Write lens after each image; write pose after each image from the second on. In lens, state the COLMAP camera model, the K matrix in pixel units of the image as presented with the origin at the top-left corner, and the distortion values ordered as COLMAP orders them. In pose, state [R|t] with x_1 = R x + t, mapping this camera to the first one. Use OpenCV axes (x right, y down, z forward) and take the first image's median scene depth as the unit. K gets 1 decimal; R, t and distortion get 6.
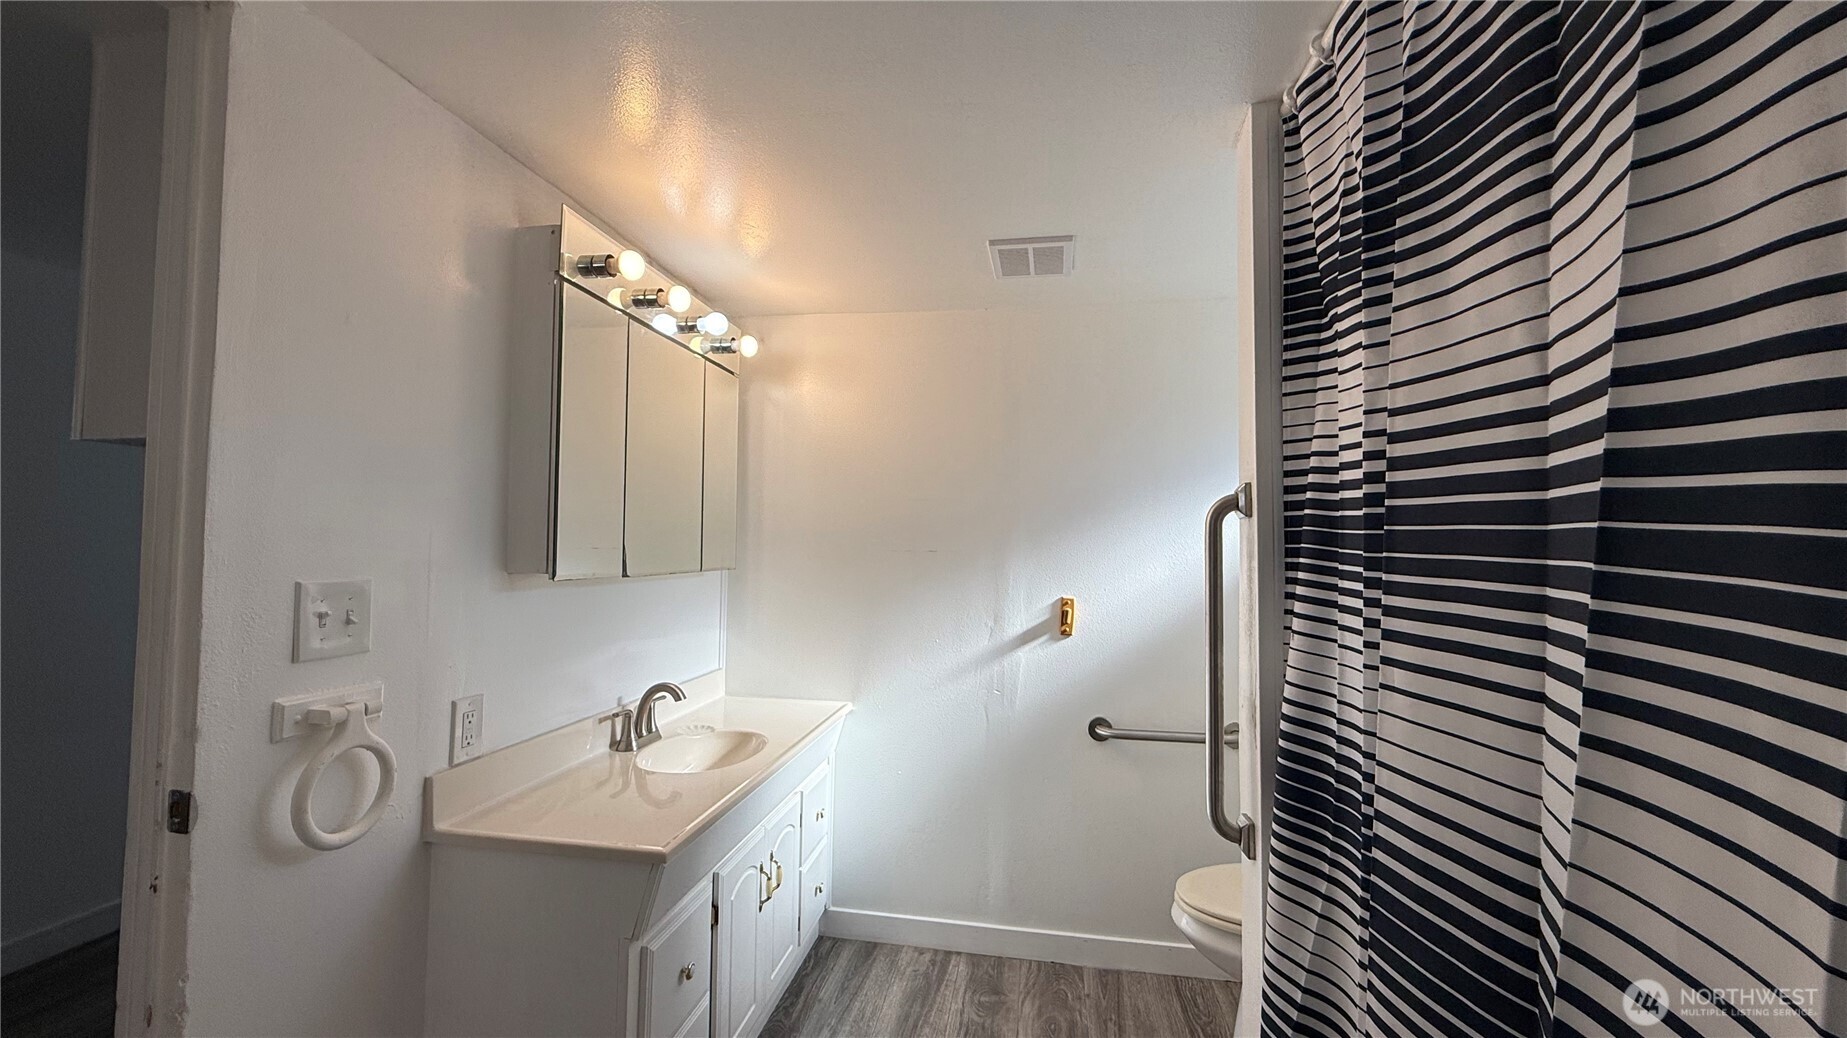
lens RADIAL K [[736.3, 0, 917.3], [0, 736.3, 518.2], [0, 0, 1]] dist [0.000049, -0.000152]
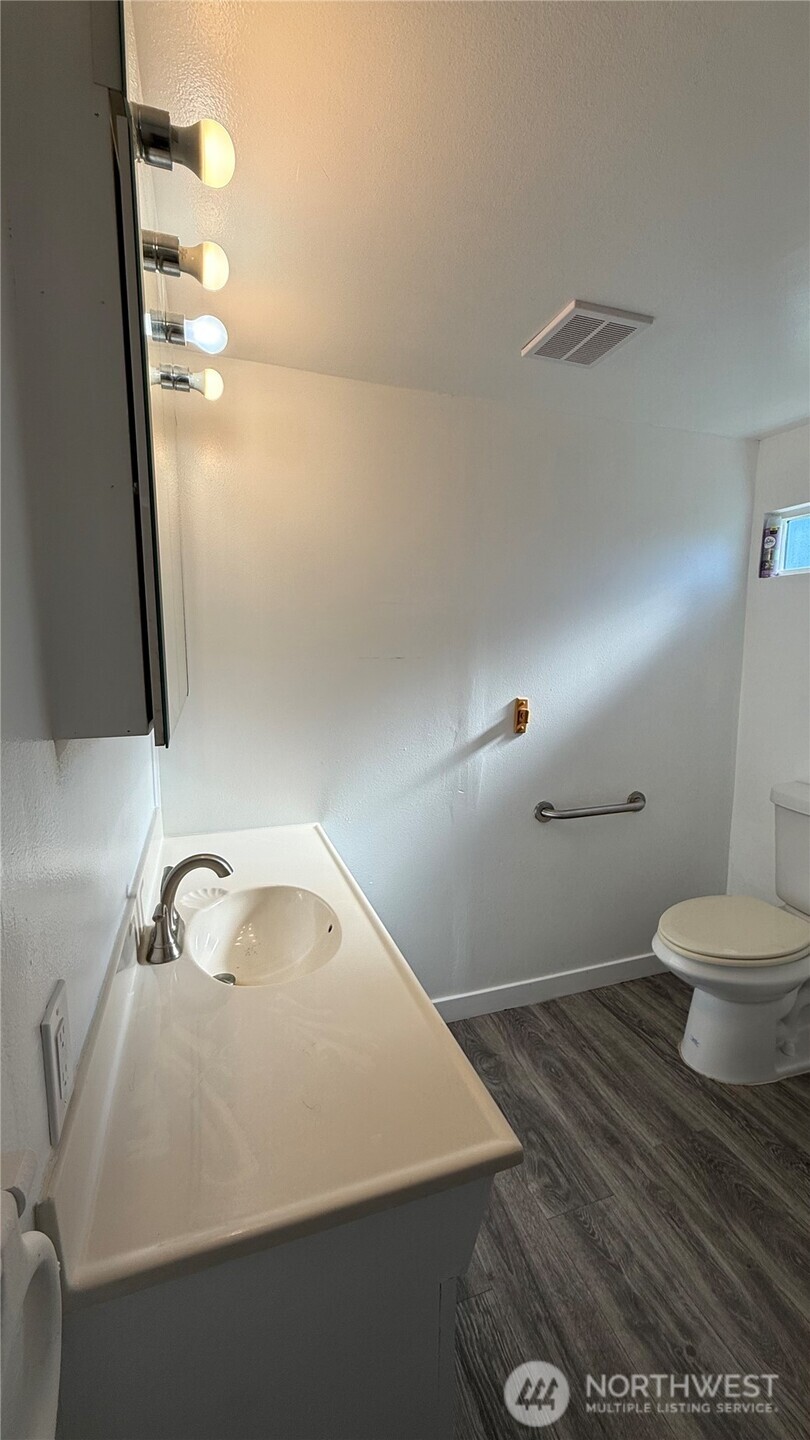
lens RADIAL K [[574.0, 0, 407.2], [0, 574.0, 716.4], [0, 0, 1]] dist [0.000049, -0.000152]
pose [[0.876174, -0.073347, 0.476381, -0.350222], [-0.009501, 0.985533, 0.169215, -0.006969], [-0.481901, -0.152788, 0.862802, 0.359886]]
